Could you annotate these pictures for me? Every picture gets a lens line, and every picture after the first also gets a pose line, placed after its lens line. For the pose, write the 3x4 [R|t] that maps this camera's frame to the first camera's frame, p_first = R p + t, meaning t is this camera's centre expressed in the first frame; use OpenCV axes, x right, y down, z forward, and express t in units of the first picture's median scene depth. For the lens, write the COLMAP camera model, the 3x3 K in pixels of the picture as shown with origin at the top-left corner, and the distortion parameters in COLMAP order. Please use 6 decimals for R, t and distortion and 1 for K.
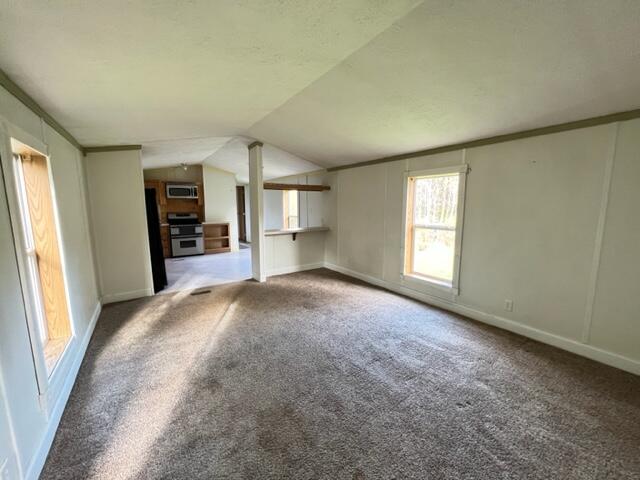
lens RADIAL K [[255.2, 0, 319.9], [0, 255.2, 238.7], [0, 0, 1]] dist [-0.000083, 0.000049]
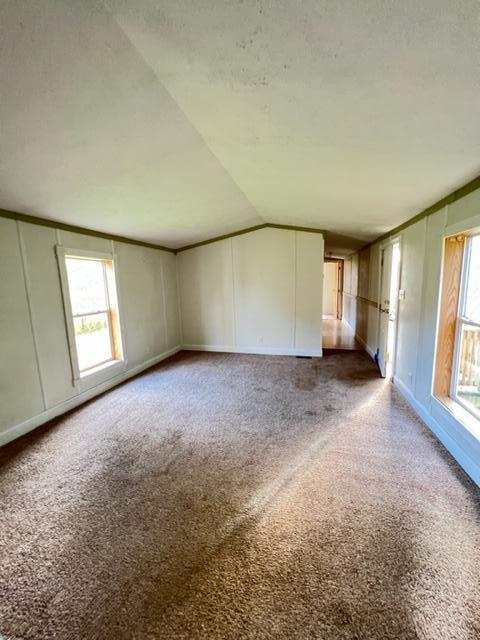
lens RADIAL K [[255.2, 0, 238.8], [0, 255.2, 319.7], [0, 0, 1]] dist [-0.000083, 0.000049]
pose [[-0.646574, -0.085828, 0.758008, -0.803140], [0.127855, 0.967403, 0.218597, -0.201988], [-0.752061, 0.238254, -0.614524, 1.519438]]
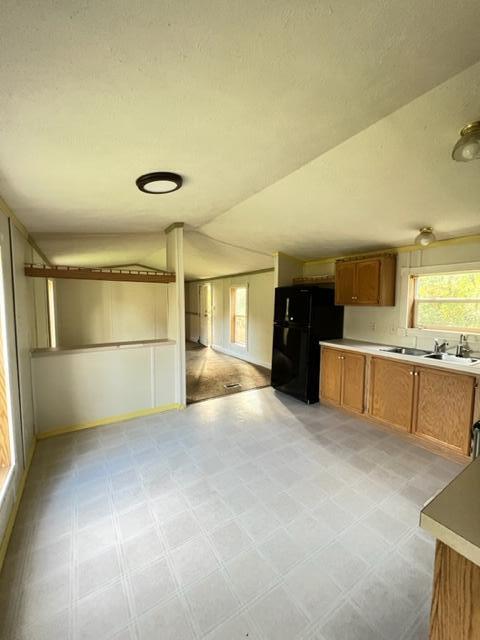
lens RADIAL K [[255.2, 0, 241.3], [0, 255.2, 319.4], [0, 0, 1]] dist [-0.000083, 0.000049]
pose [[-0.999356, -0.014833, 0.032659, -0.776094], [-0.007904, 0.979180, 0.202839, -0.400693], [-0.034988, 0.202450, -0.978667, 2.908147]]
